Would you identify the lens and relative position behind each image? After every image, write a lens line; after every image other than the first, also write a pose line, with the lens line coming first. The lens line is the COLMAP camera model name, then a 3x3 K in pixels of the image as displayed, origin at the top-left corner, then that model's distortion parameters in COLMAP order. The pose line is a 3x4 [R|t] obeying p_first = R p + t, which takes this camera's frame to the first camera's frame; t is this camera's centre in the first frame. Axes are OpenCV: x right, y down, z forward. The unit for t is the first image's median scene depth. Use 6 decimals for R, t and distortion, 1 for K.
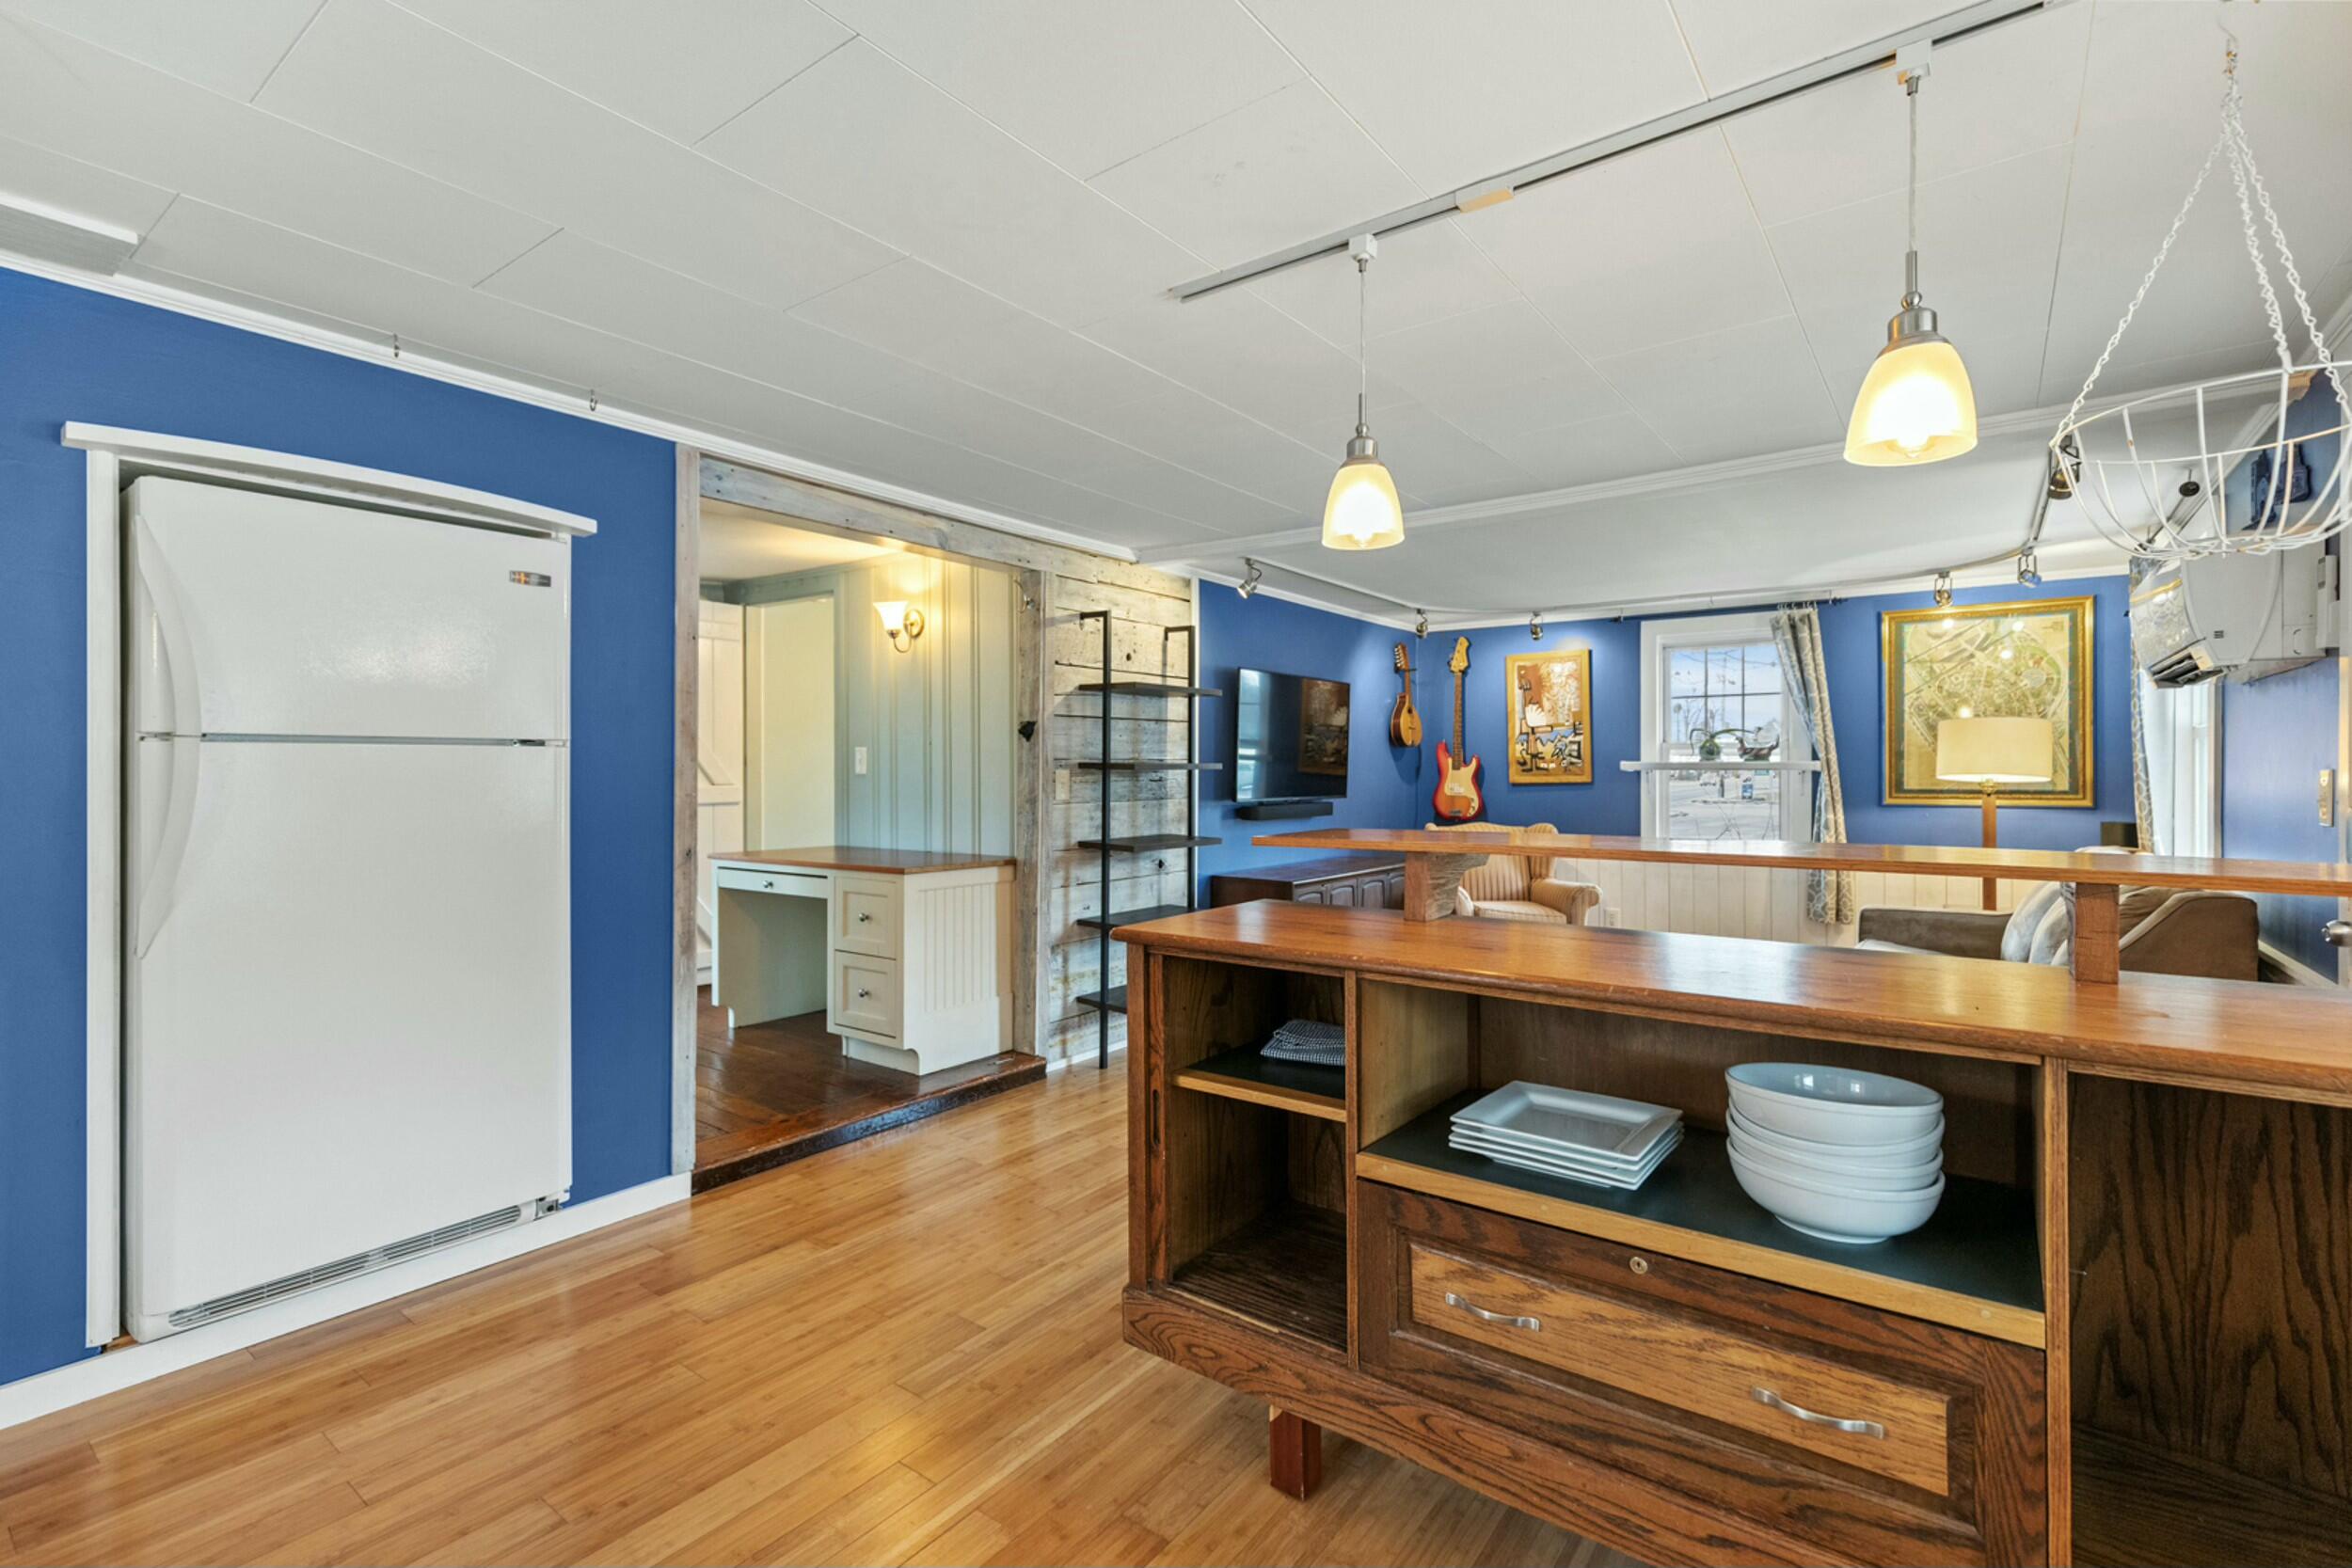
lens RADIAL K [[1061.8, 0, 1180.2], [0, 1061.8, 770.8], [0, 0, 1]] dist [-0.003399, -0.000128]
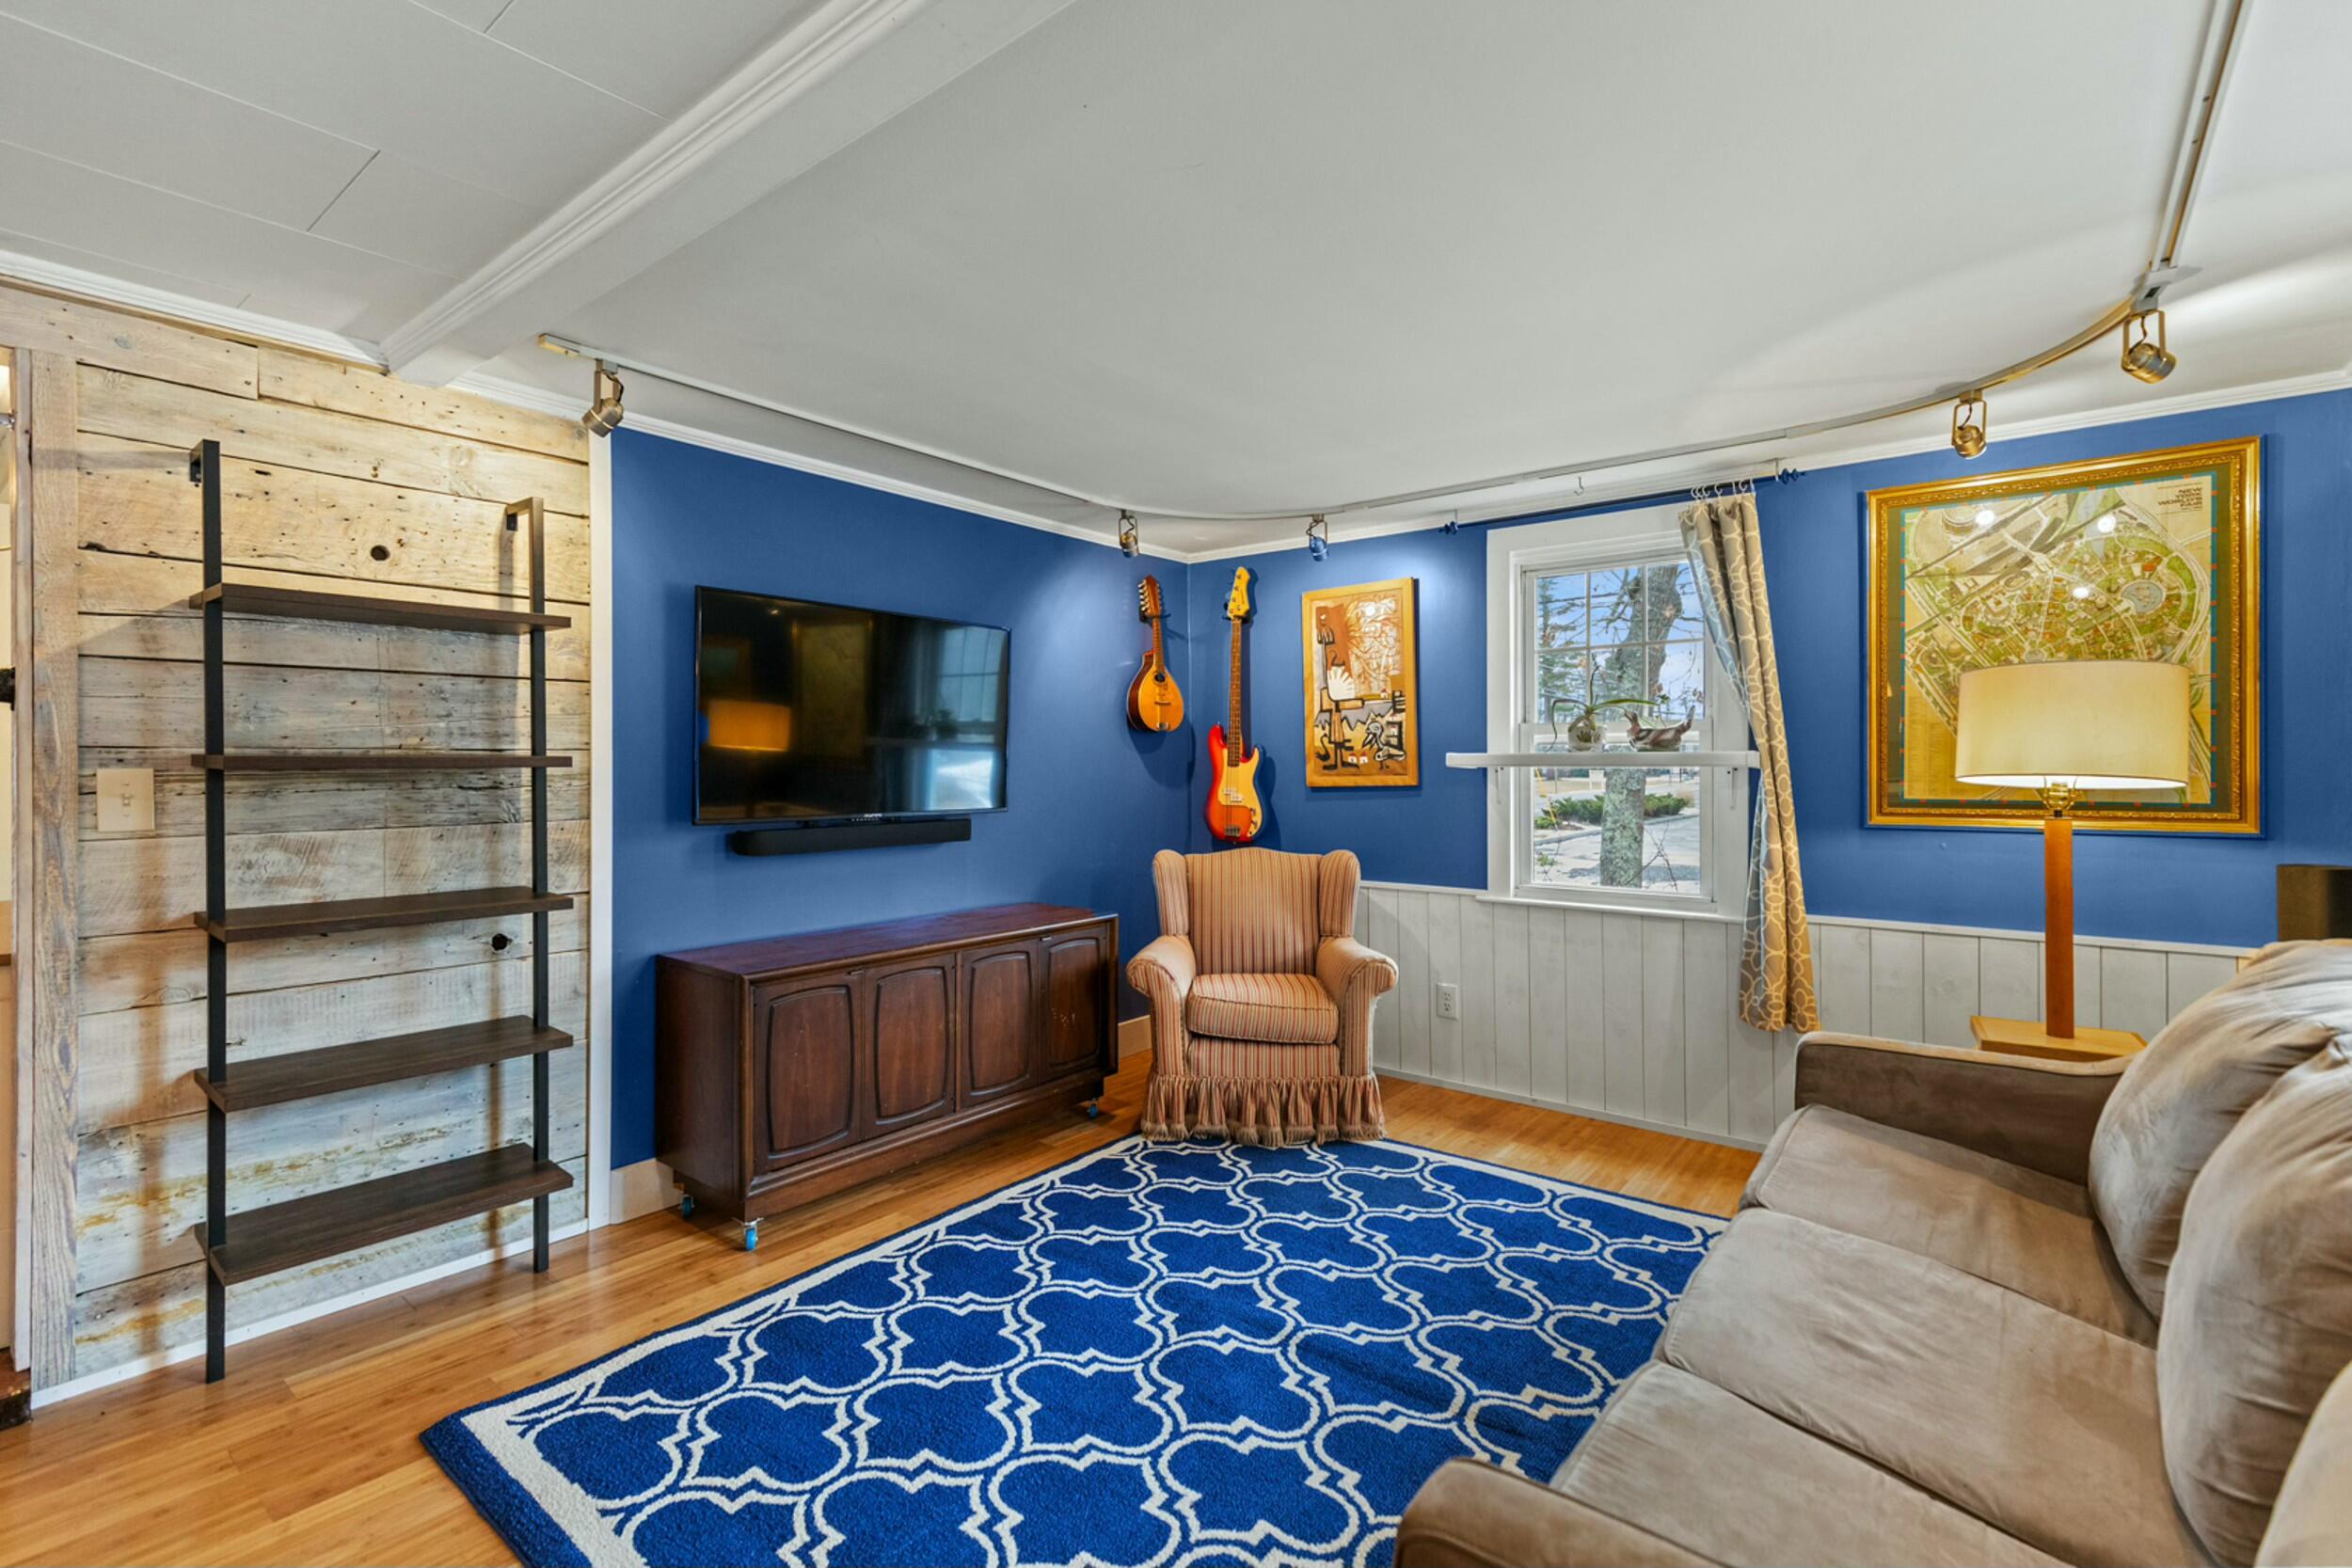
lens RADIAL K [[1053.2, 0, 1203.3], [0, 1053.2, 766.7], [0, 0, 1]] dist [0.008336, -0.001027]
pose [[0.999713, -0.001589, -0.023917, 0.320345], [0.001584, 0.999999, -0.000231, -0.000965], [0.023918, 0.000193, 0.999714, 0.423280]]
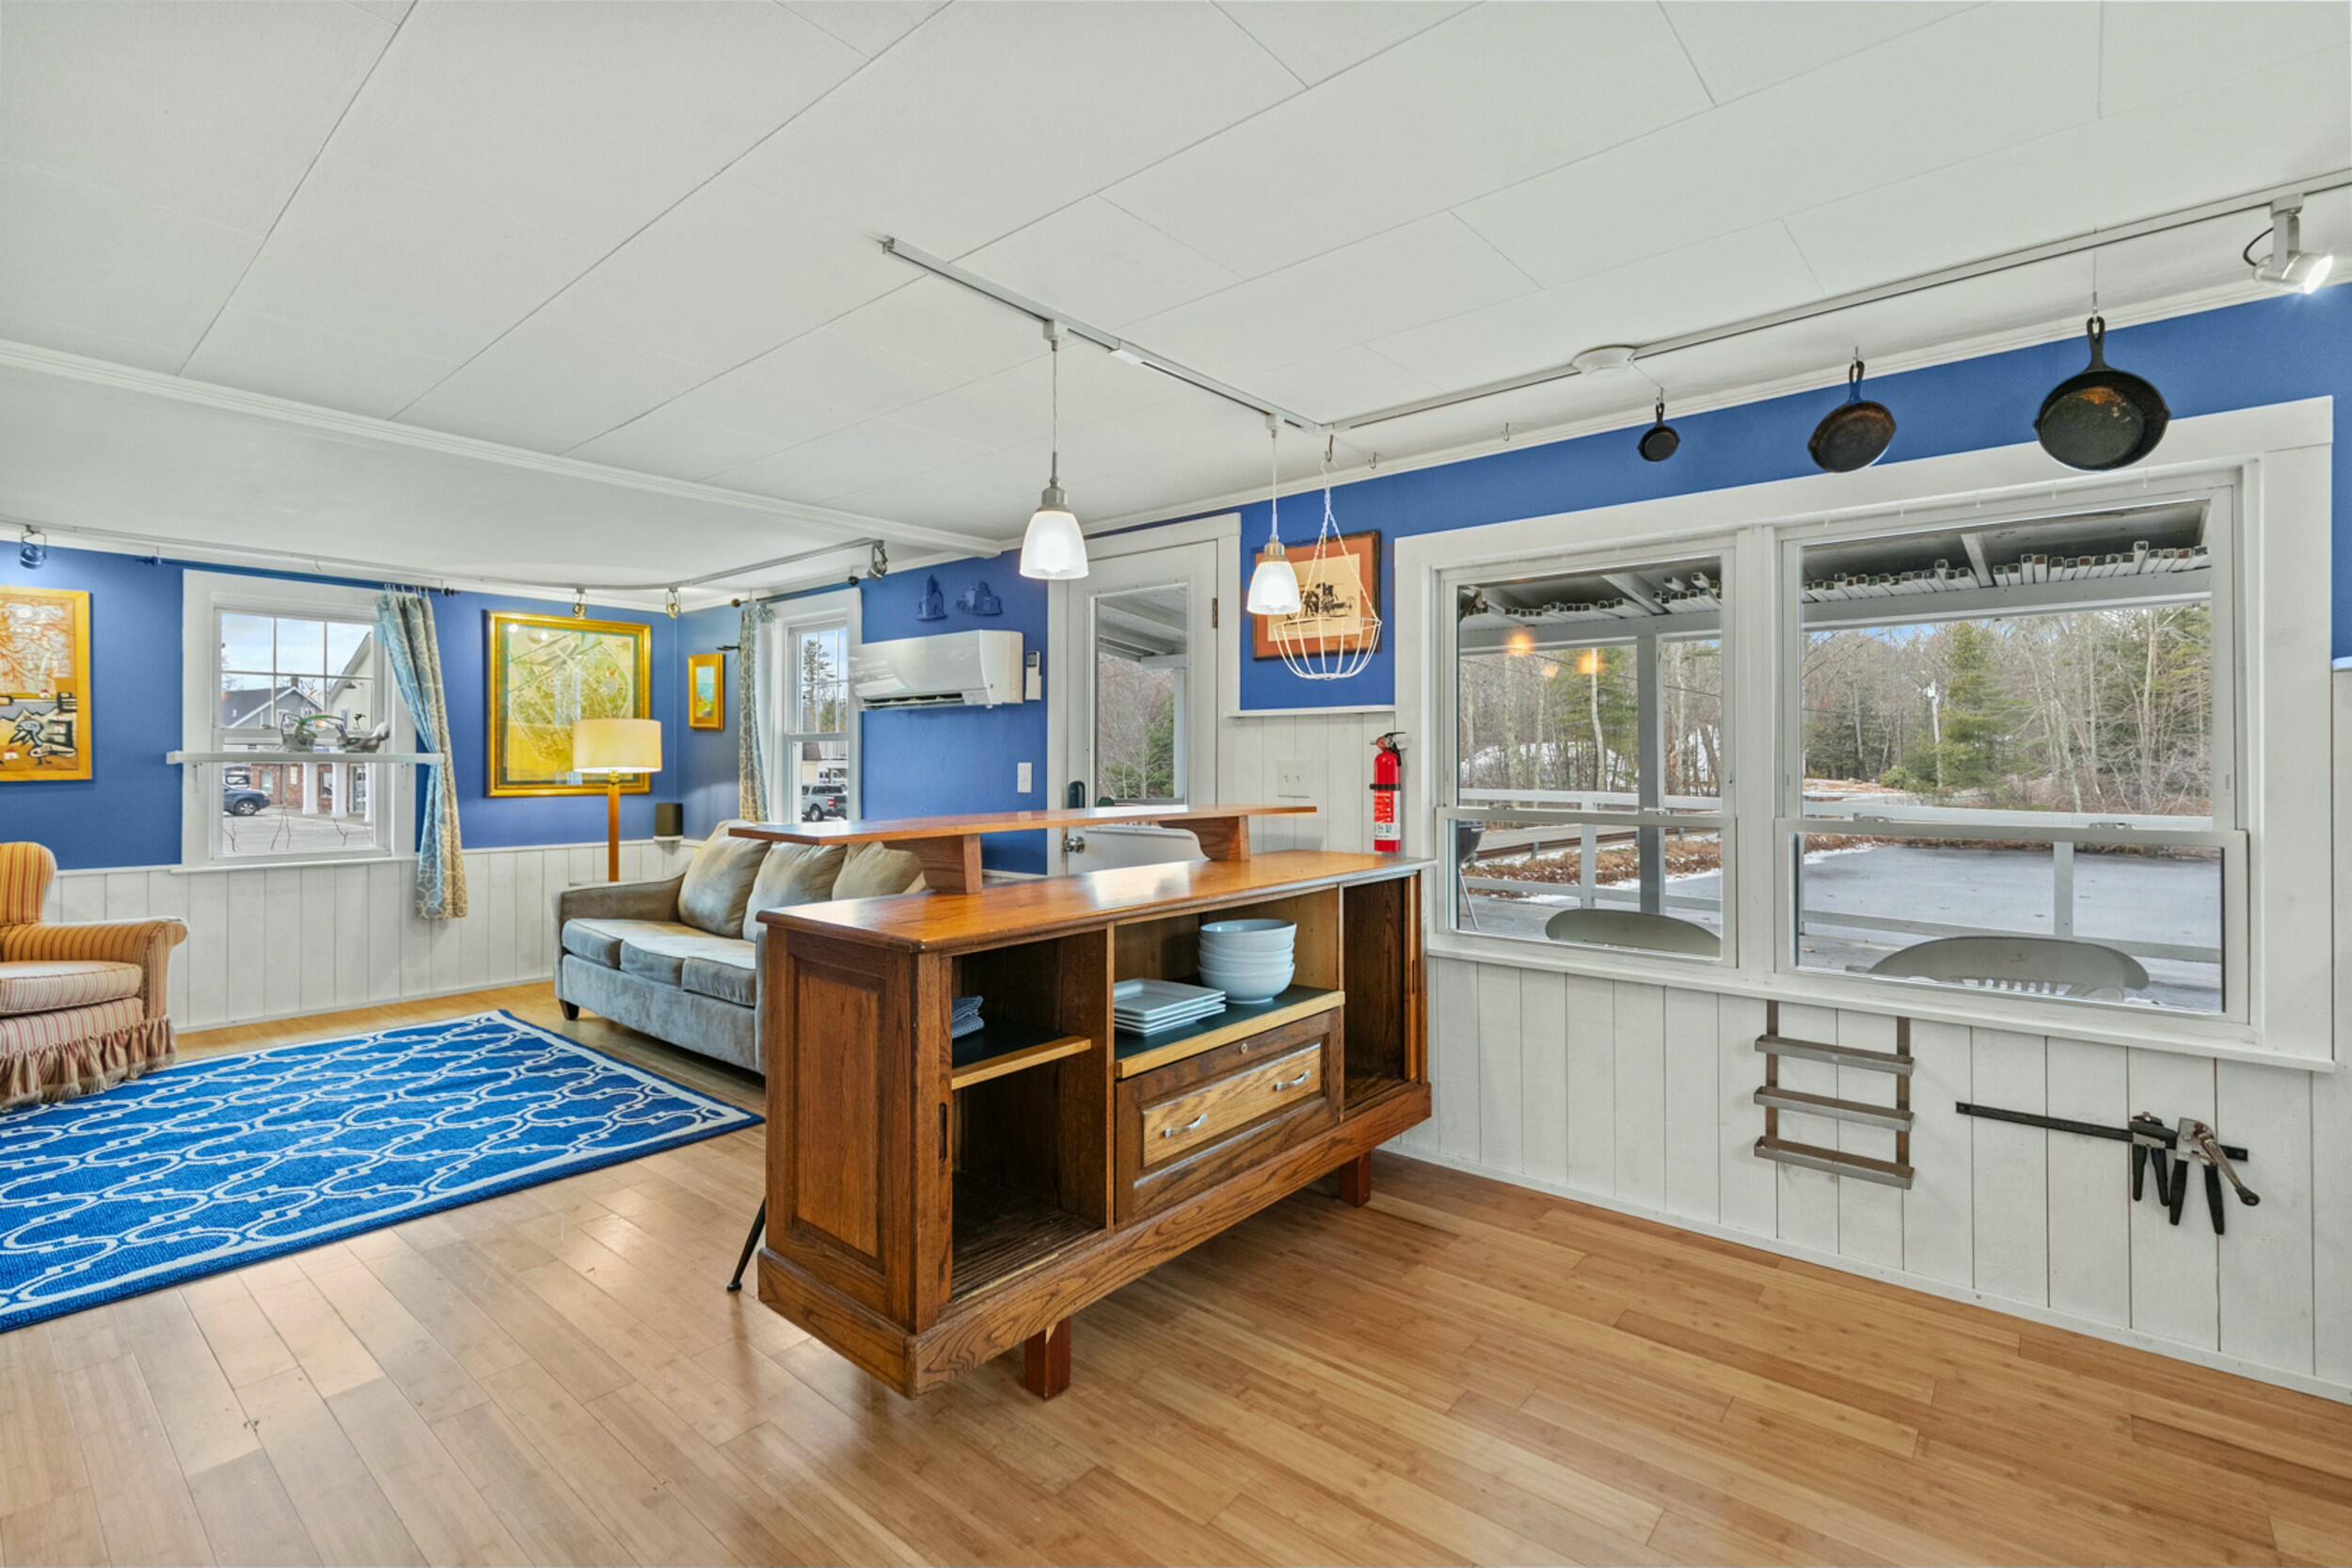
lens RADIAL K [[1053.2, 0, 1203.3], [0, 1053.2, 766.7], [0, 0, 1]] dist [0.008336, -0.001027]
pose [[0.035744, -0.002449, 0.999358, -0.349266], [-0.000529, 0.999997, 0.002470, -0.000140], [-0.999361, -0.000617, 0.035743, 0.269955]]
